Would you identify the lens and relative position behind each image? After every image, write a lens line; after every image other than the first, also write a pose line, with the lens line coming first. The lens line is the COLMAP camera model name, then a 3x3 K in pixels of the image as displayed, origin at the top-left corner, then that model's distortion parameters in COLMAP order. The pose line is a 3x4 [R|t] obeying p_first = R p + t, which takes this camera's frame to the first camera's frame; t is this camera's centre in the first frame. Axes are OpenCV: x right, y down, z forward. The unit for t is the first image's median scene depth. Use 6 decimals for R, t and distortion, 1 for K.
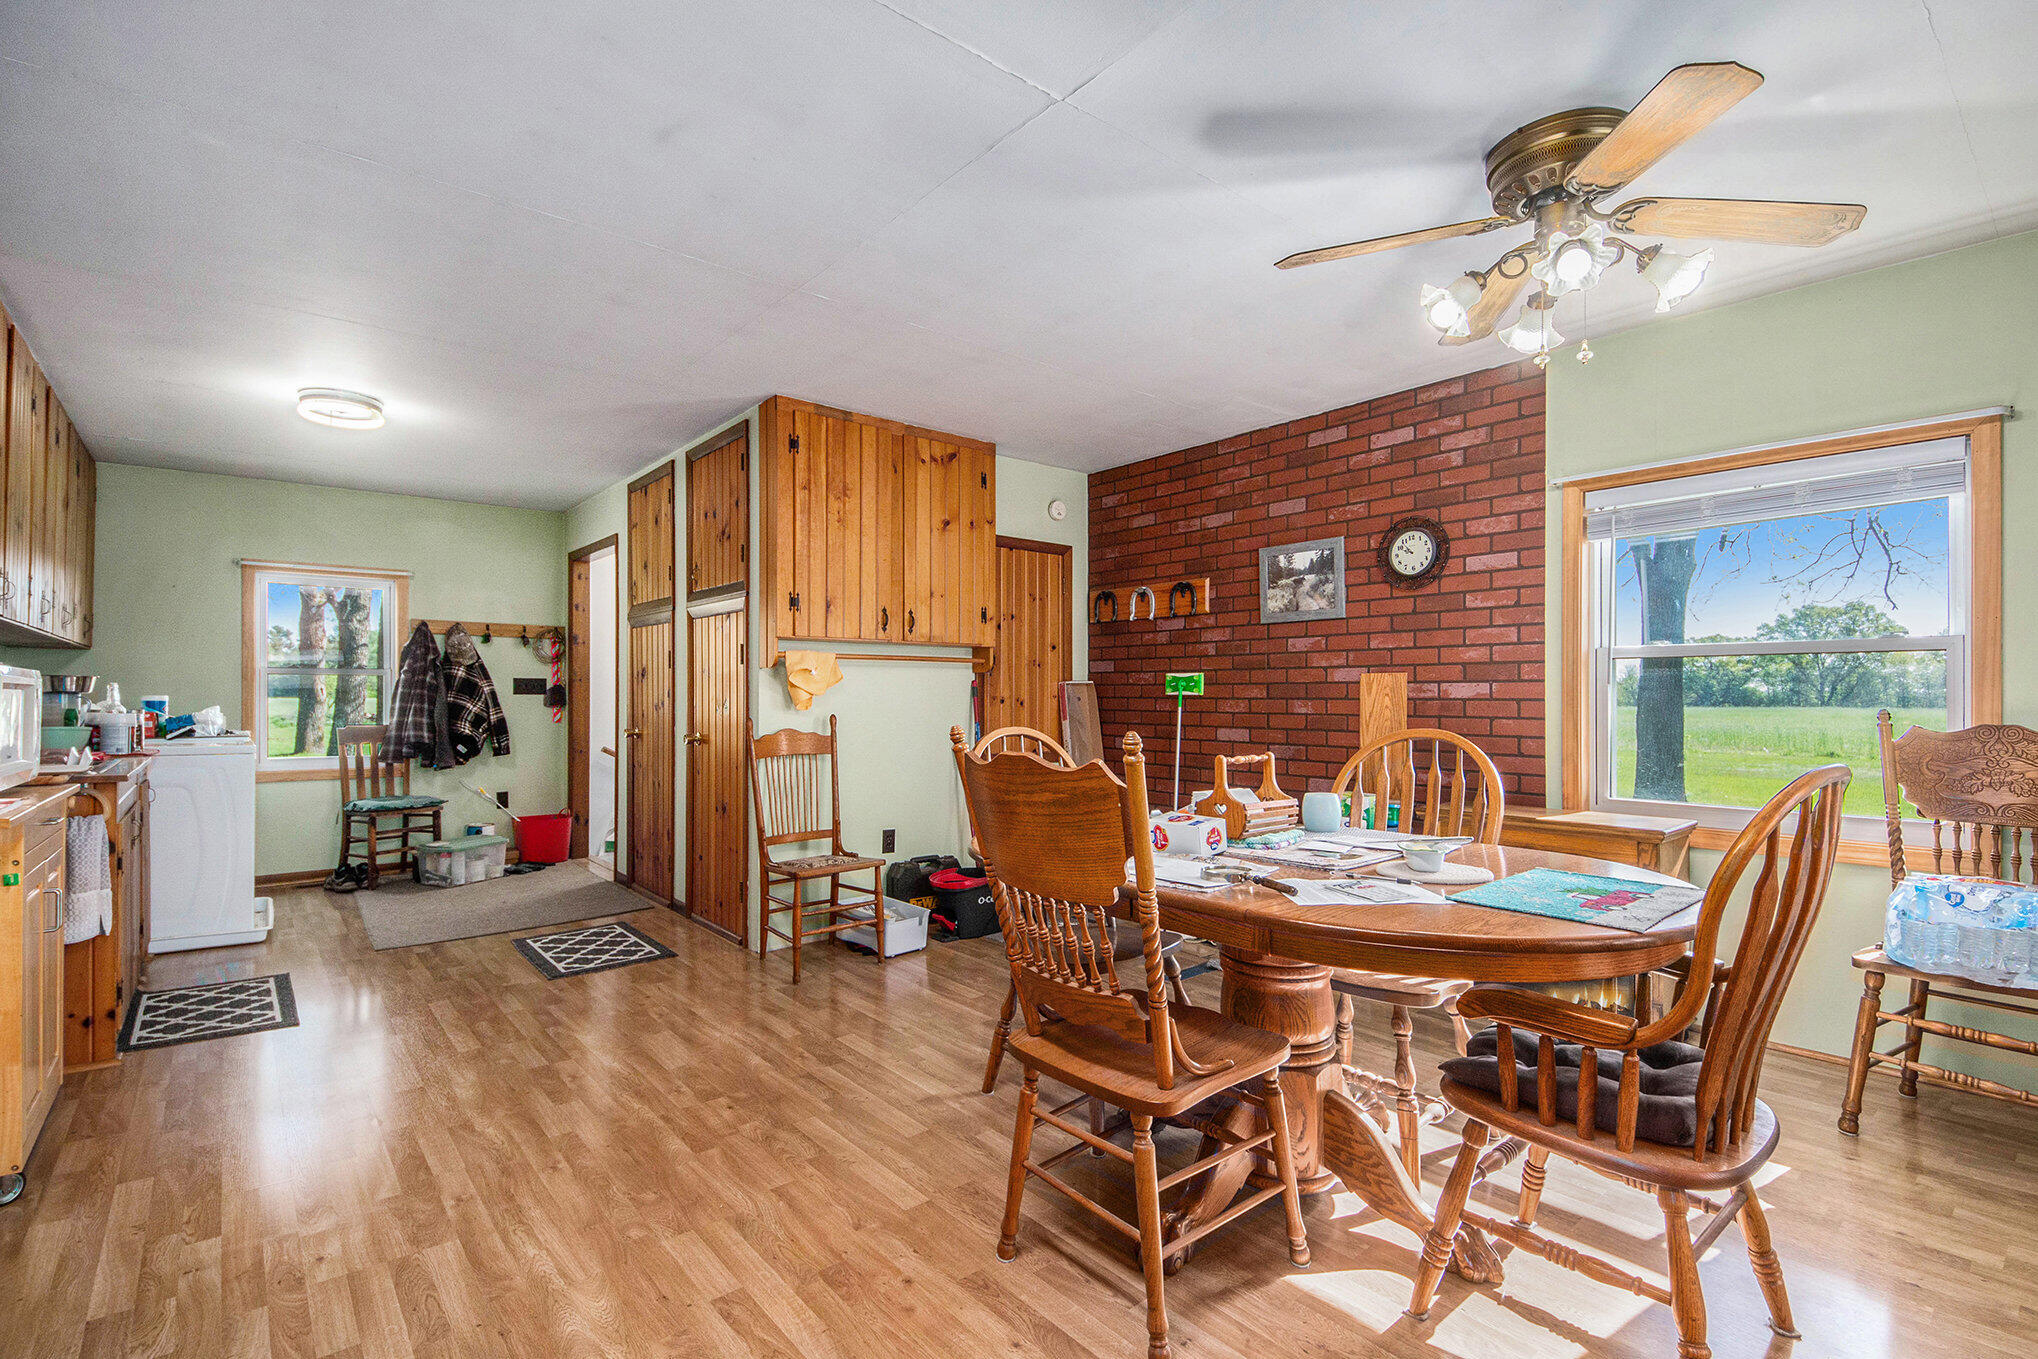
lens RADIAL K [[925.6, 0, 1011.4], [0, 925.6, 698.9], [0, 0, 1]] dist [0.023873, -0.023099]
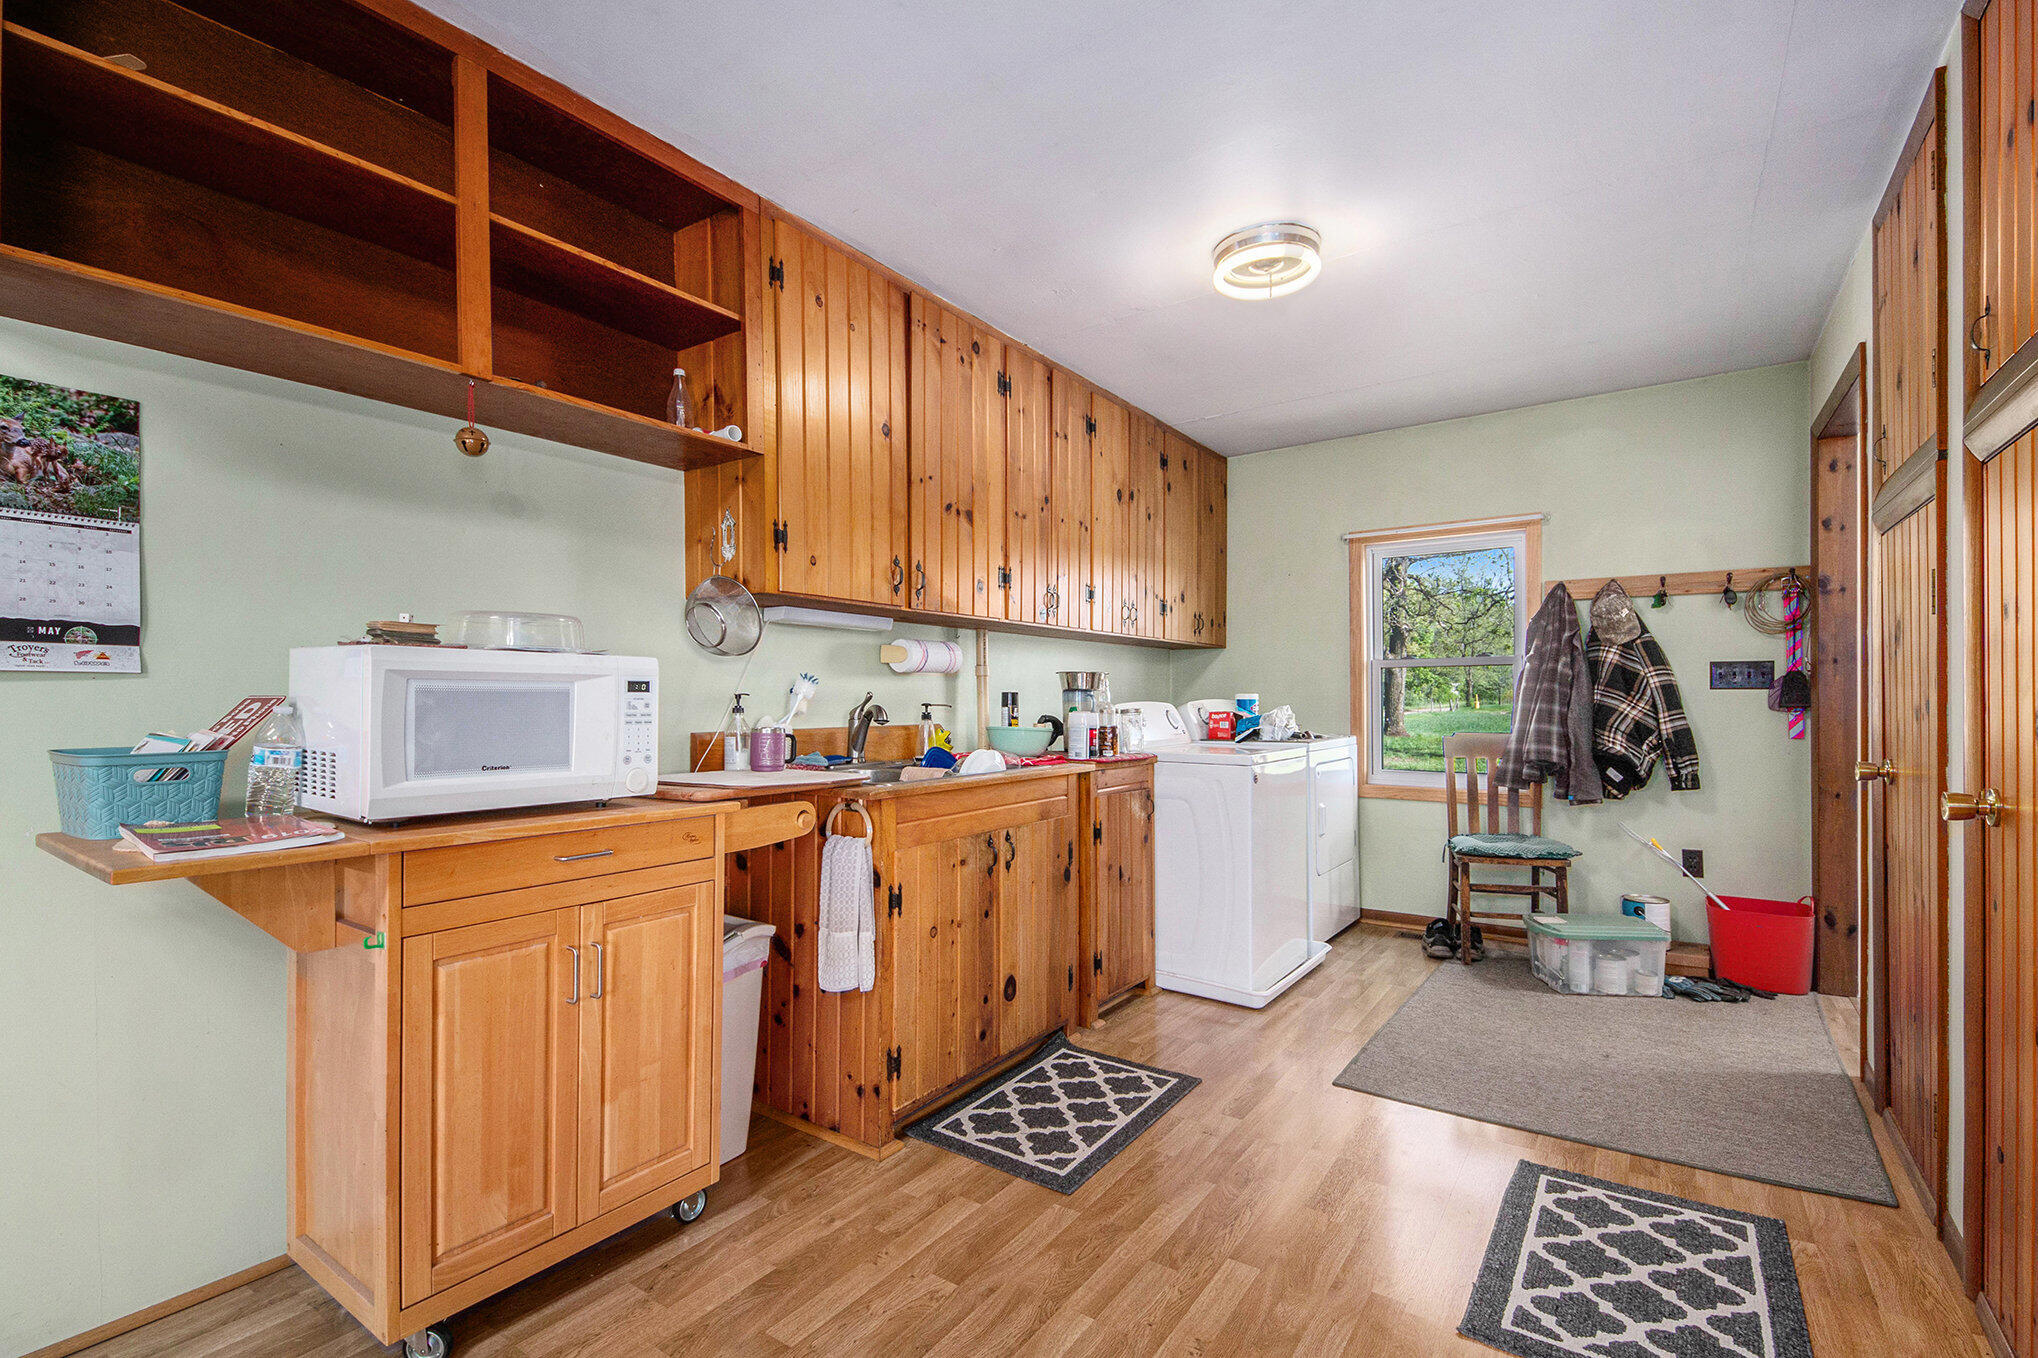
lens RADIAL K [[925.6, 0, 1011.4], [0, 925.6, 698.4], [0, 0, 1]] dist [0.023873, -0.023099]
pose [[0.261639, -0.000833, -0.965165, -0.082352], [0.000082, 1.000000, -0.000841, 0.001548], [0.965166, 0.000141, 0.261639, 0.441897]]
